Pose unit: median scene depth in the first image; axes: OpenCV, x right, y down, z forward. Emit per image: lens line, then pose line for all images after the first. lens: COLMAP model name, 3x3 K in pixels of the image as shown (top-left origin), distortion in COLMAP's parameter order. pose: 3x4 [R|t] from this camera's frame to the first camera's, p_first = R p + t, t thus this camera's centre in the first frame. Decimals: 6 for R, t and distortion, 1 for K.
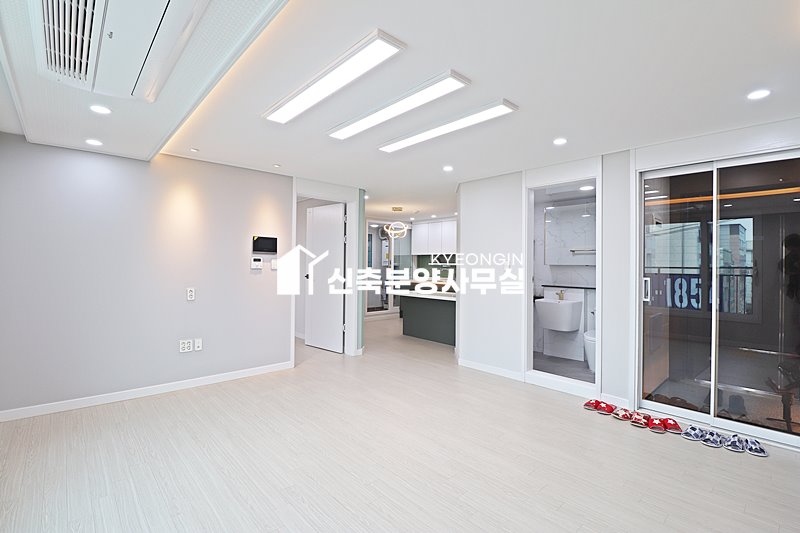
lens RADIAL K [[375.1, 0, 398.8], [0, 375.1, 263.3], [0, 0, 1]] dist [0.006183, -0.005694]
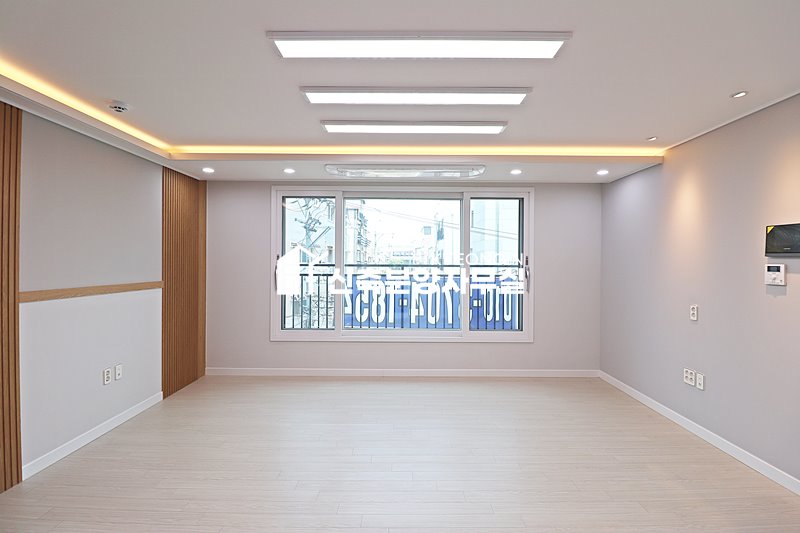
lens RADIAL K [[375.1, 0, 402.2], [0, 375.1, 262.7], [0, 0, 1]] dist [0.006183, -0.005694]
pose [[-0.664514, -0.013115, -0.747161, 0.406578], [-0.011210, 0.999908, -0.007582, -0.007533], [0.747192, 0.003337, -0.664600, 1.007273]]
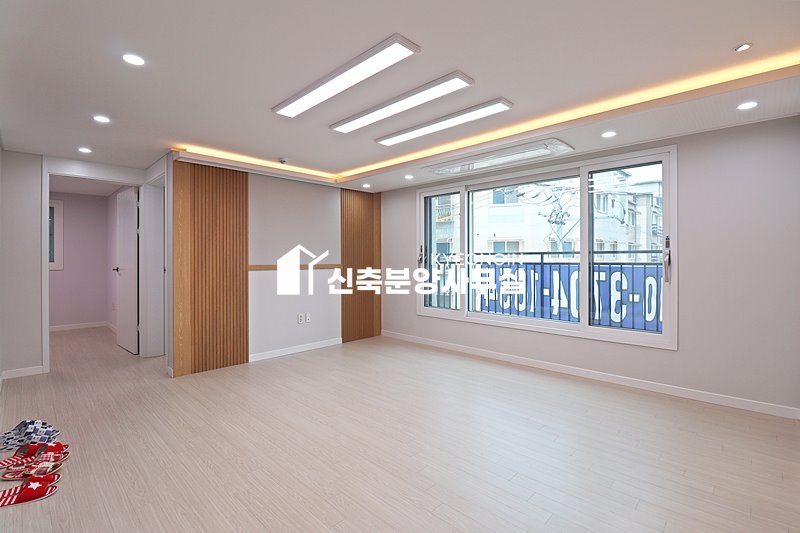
lens RADIAL K [[375.1, 0, 403.5], [0, 375.1, 259.5], [0, 0, 1]] dist [0.006183, -0.005694]
pose [[-0.996951, -0.008838, -0.077523, 0.004517], [-0.008644, 0.999959, -0.002842, 0.020288], [0.077545, -0.002163, -0.996987, 1.338769]]
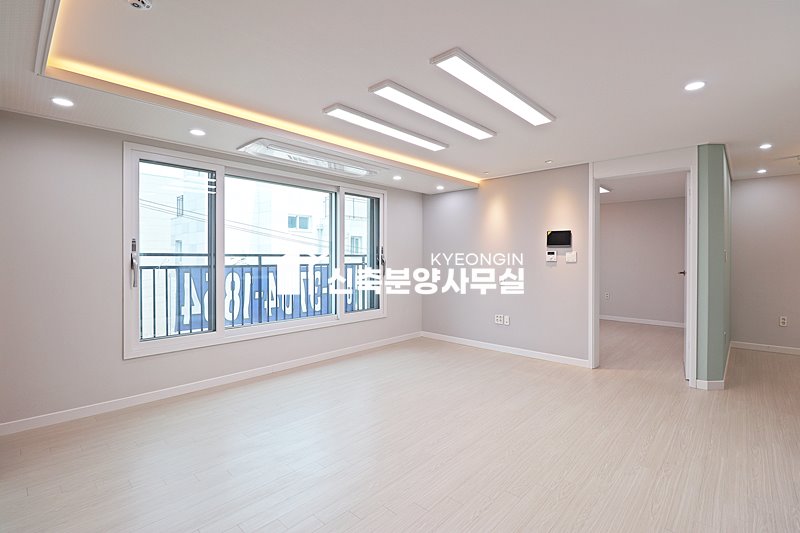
lens RADIAL K [[375.1, 0, 407.3], [0, 375.1, 263.1], [0, 0, 1]] dist [0.006183, -0.005694]
pose [[0.103537, 0.005531, -0.994610, 0.670822], [0.003316, 0.999977, 0.005906, 0.011972], [0.994620, -0.003910, 0.103517, 0.508793]]
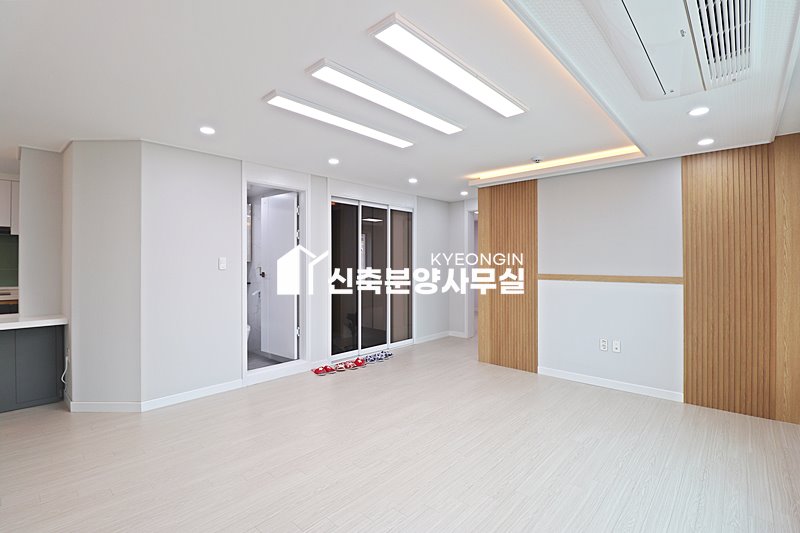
lens RADIAL K [[375.1, 0, 405.2], [0, 375.1, 266.2], [0, 0, 1]] dist [0.006183, -0.005694]
pose [[-0.103508, -0.016242, 0.994496, -0.647743], [-0.000850, 0.999868, 0.016241, -0.001392], [-0.994628, 0.000836, -0.103508, 0.701559]]
